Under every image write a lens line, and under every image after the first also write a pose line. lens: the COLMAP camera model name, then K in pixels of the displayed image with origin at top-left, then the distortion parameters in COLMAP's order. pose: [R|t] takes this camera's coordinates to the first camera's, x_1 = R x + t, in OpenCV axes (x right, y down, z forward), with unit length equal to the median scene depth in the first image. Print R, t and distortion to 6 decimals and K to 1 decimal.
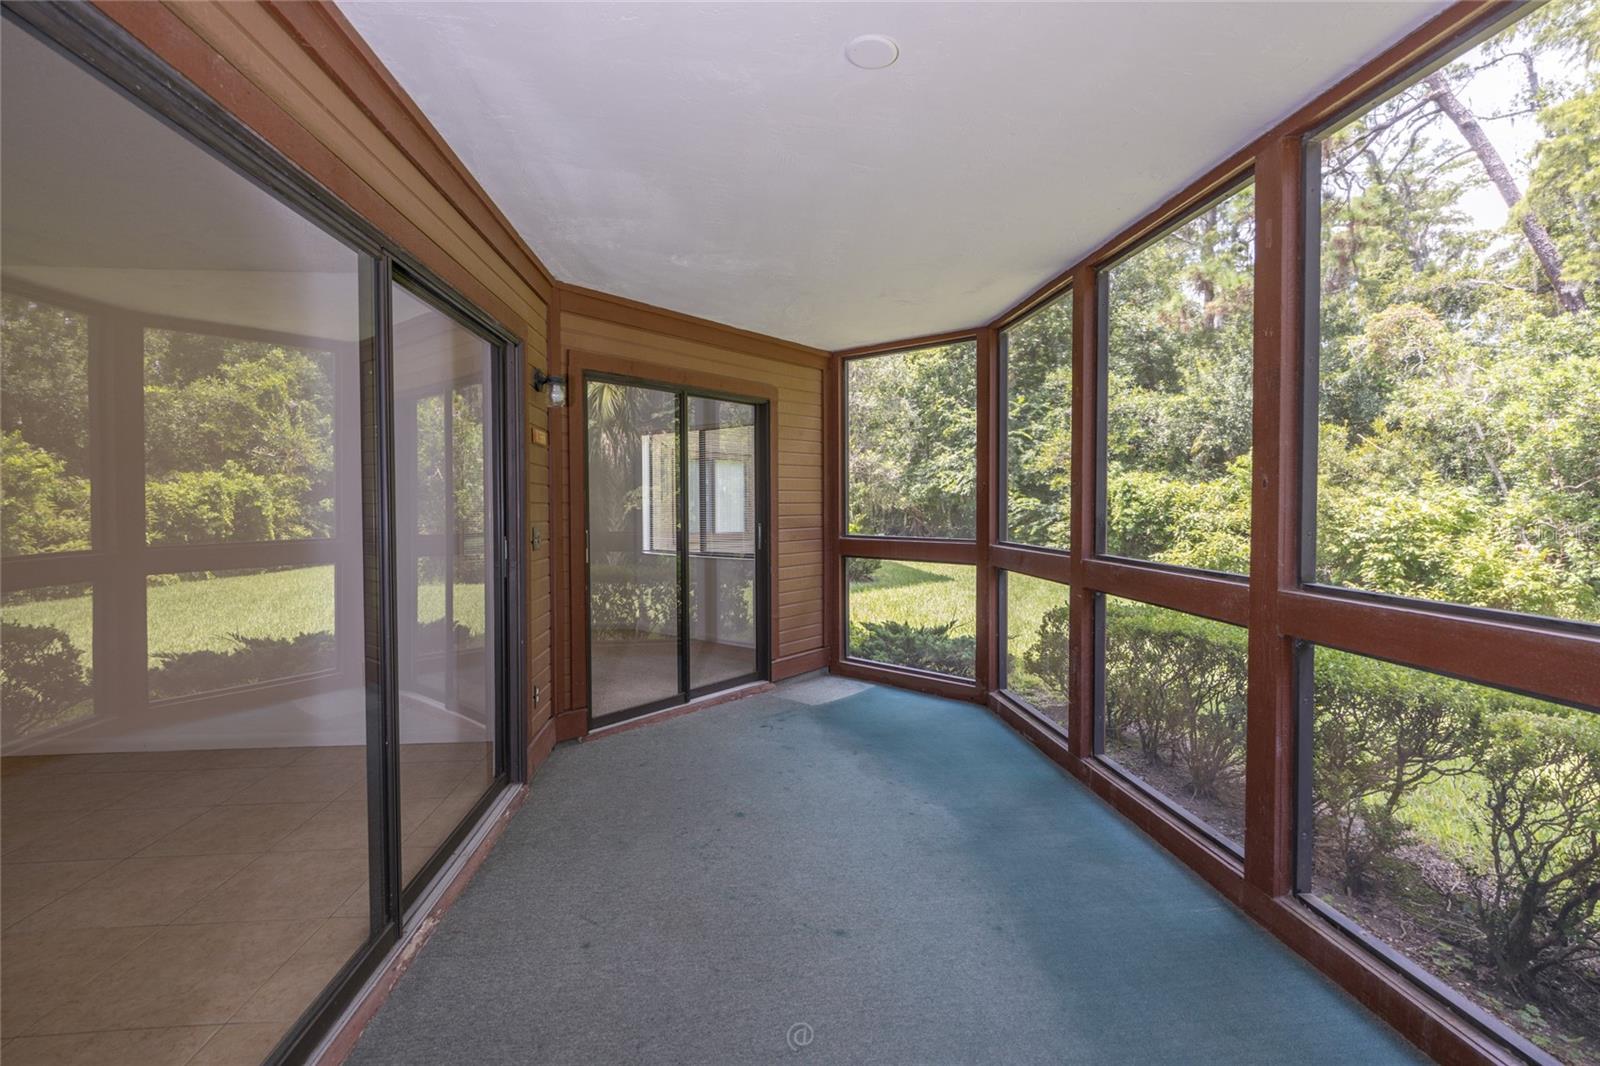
lens RADIAL K [[700.9, 0, 798.7], [0, 700.9, 525.7], [0, 0, 1]] dist [0.003628, -0.001978]
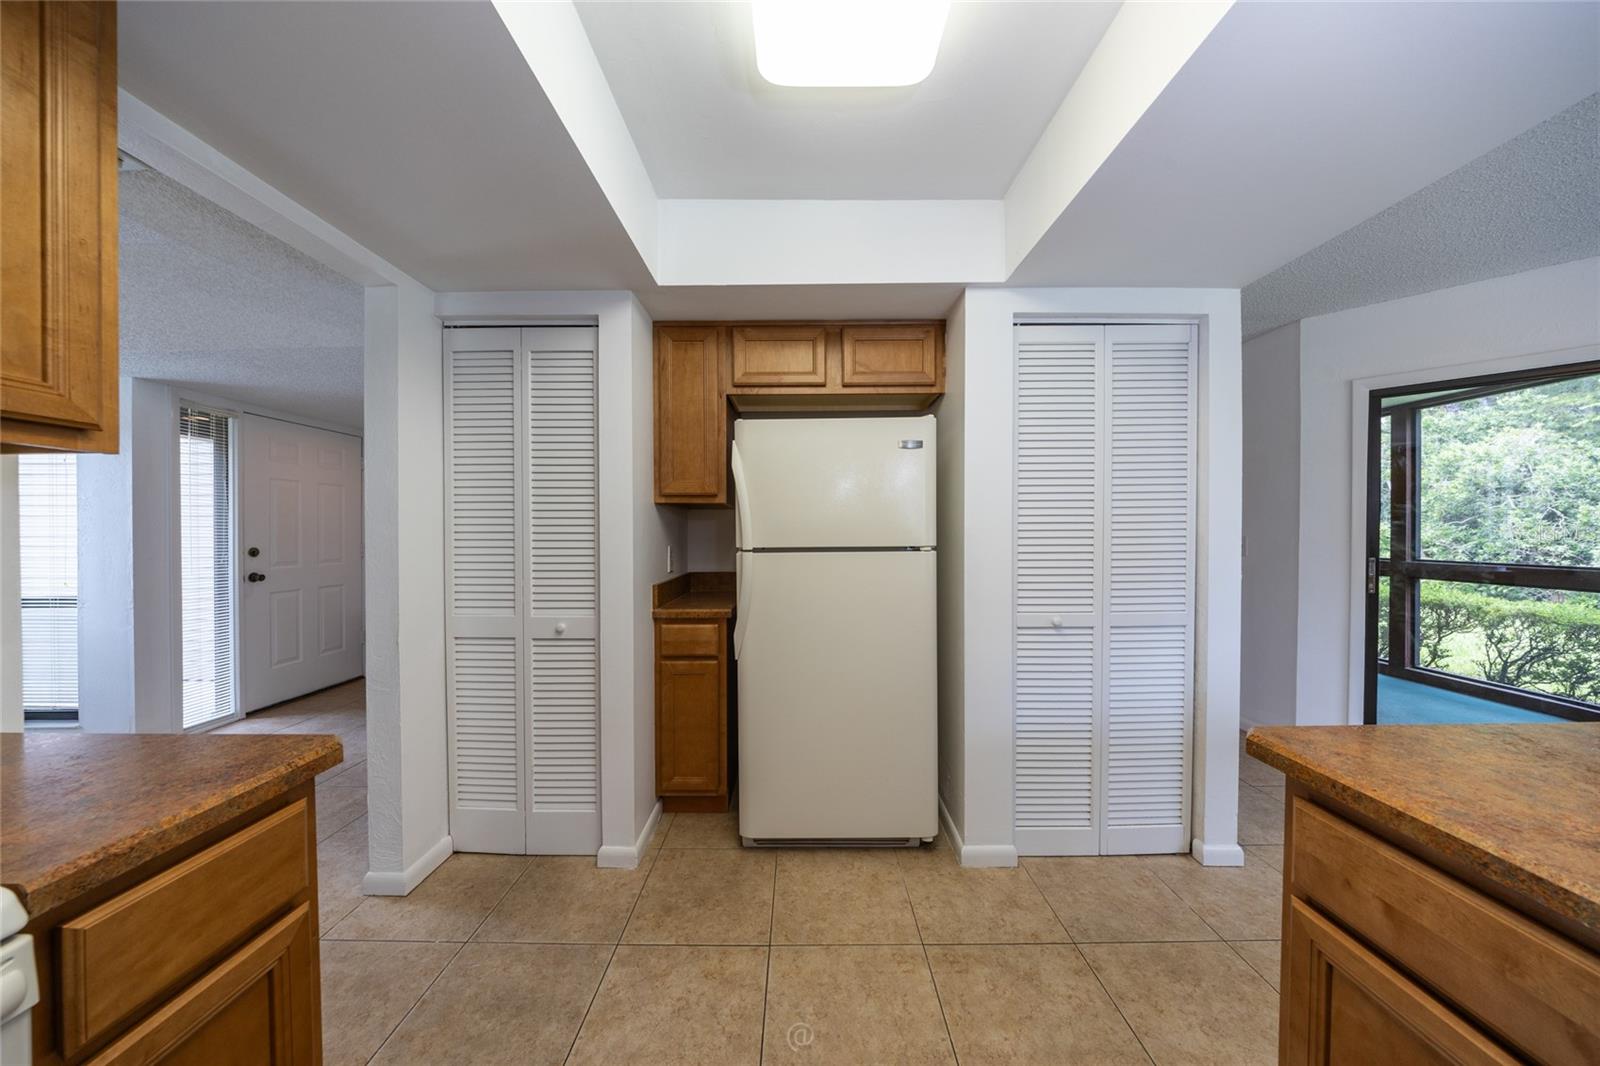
lens RADIAL K [[494.7, 0, 799.7], [0, 494.7, 538.0], [0, 0, 1]] dist [-0.007740, 0.000055]
pose [[0.997131, 0.006584, -0.075410, -0.354940], [-0.007799, 0.999844, -0.015822, 0.011440], [0.075294, 0.016365, 0.997027, -0.254707]]
